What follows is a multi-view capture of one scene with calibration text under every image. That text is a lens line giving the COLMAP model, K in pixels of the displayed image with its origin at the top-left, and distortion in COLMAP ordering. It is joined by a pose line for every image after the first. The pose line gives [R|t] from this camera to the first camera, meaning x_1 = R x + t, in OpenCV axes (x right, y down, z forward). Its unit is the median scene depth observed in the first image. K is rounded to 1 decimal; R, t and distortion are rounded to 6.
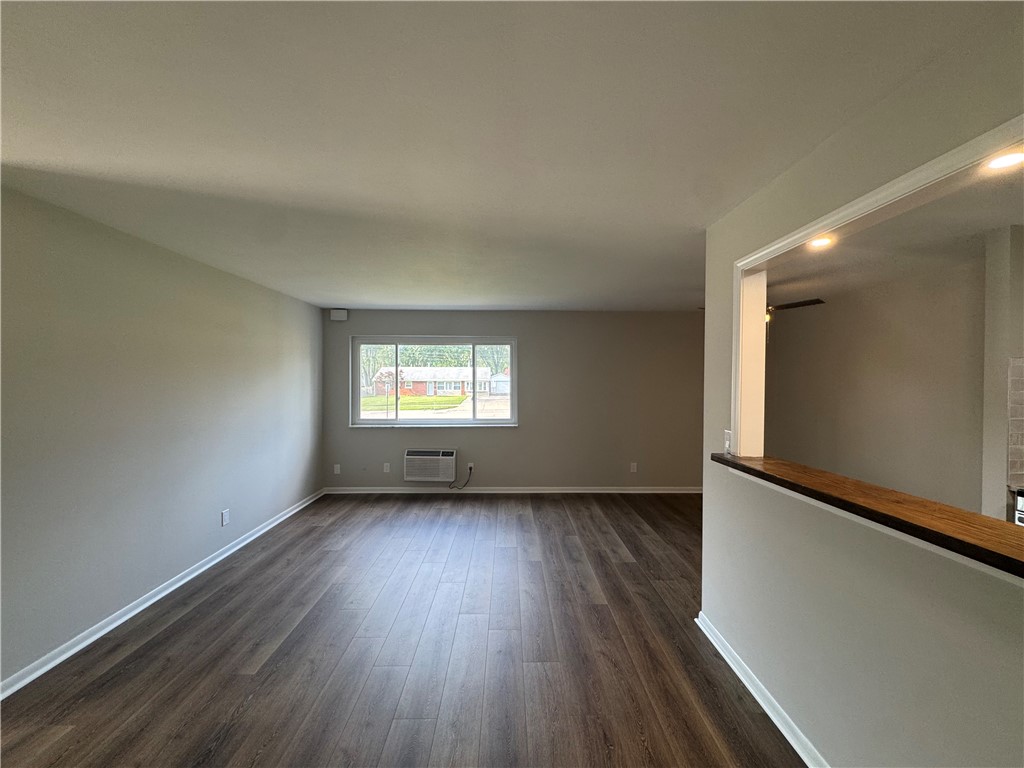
lens RADIAL K [[409.8, 0, 512.0], [0, 409.8, 384.0], [0, 0, 1]] dist [0.000349, -0.000296]
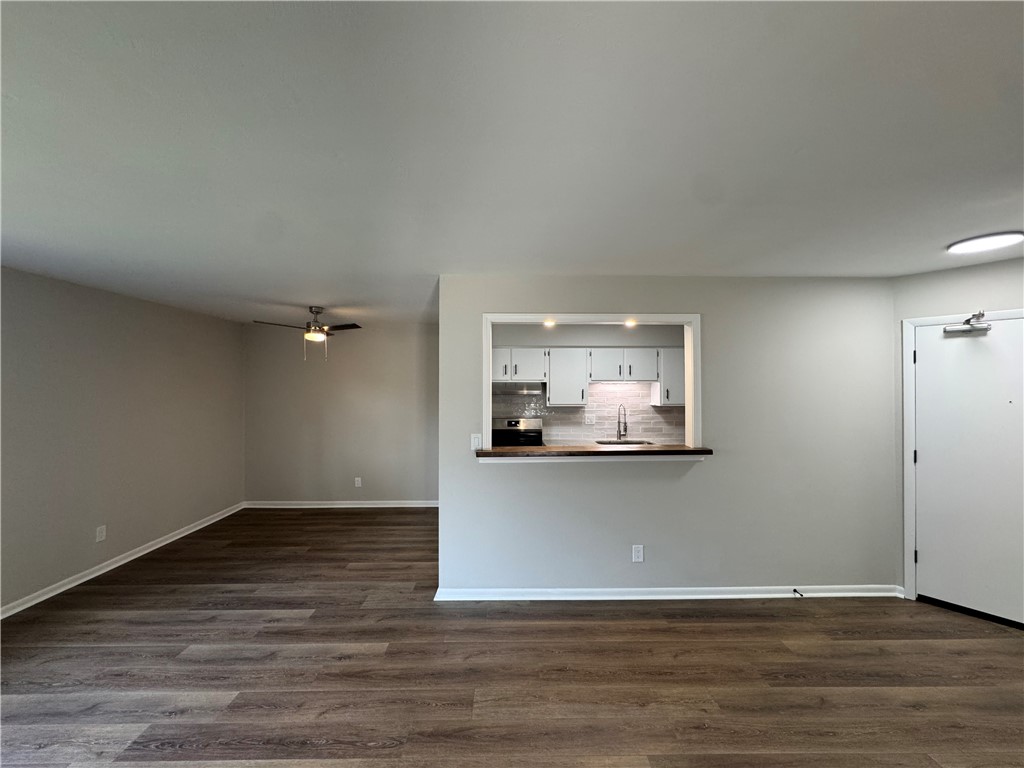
lens RADIAL K [[409.8, 0, 512.0], [0, 409.8, 384.0], [0, 0, 1]] dist [0.000349, -0.000296]
pose [[-0.009286, 0.003918, 0.999949, -0.534193], [0.010167, 0.999941, -0.003823, -0.029802], [-0.999905, 0.010130, -0.009325, 0.561762]]
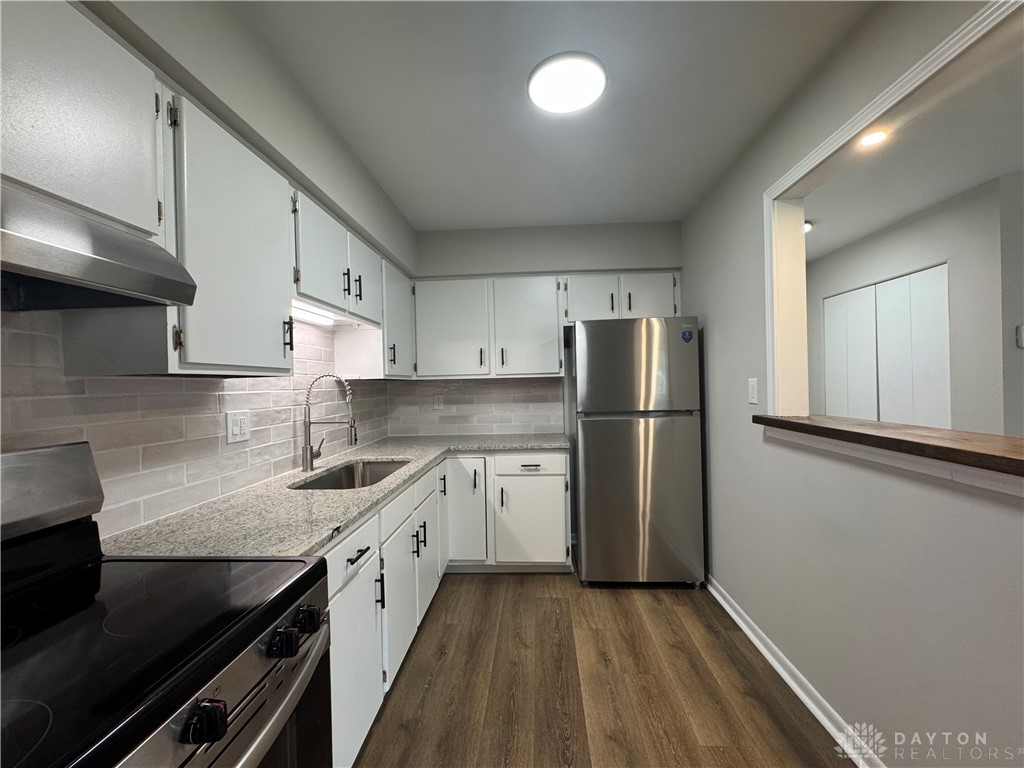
lens RADIAL K [[409.8, 0, 512.0], [0, 409.8, 384.0], [0, 0, 1]] dist [0.000349, -0.000296]
pose [[-0.997151, 0.017439, 0.073385, 0.657239], [0.018188, 0.999789, 0.009554, 0.054489], [-0.073203, 0.010862, -0.997258, 0.697620]]
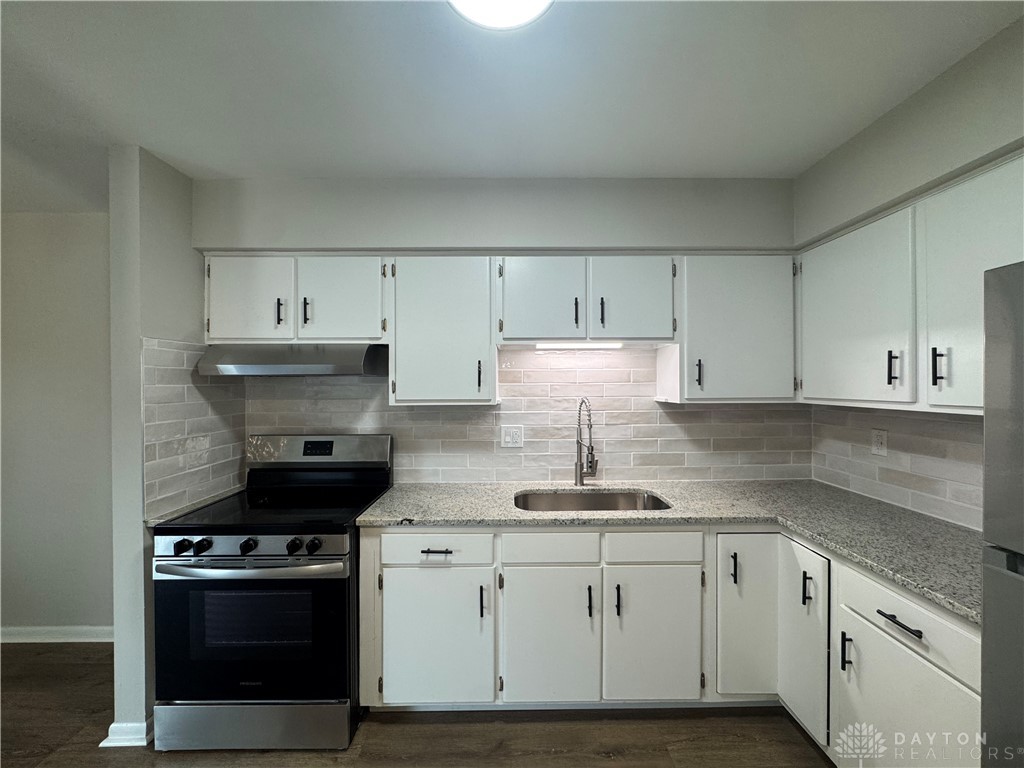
lens RADIAL K [[409.8, 0, 512.0], [0, 409.8, 384.0], [0, 0, 1]] dist [0.000349, -0.000296]
pose [[0.001745, -0.008356, 0.999964, 0.352807], [0.014347, 0.999862, 0.008330, 0.012846], [-0.999896, 0.014331, 0.001864, 0.253176]]
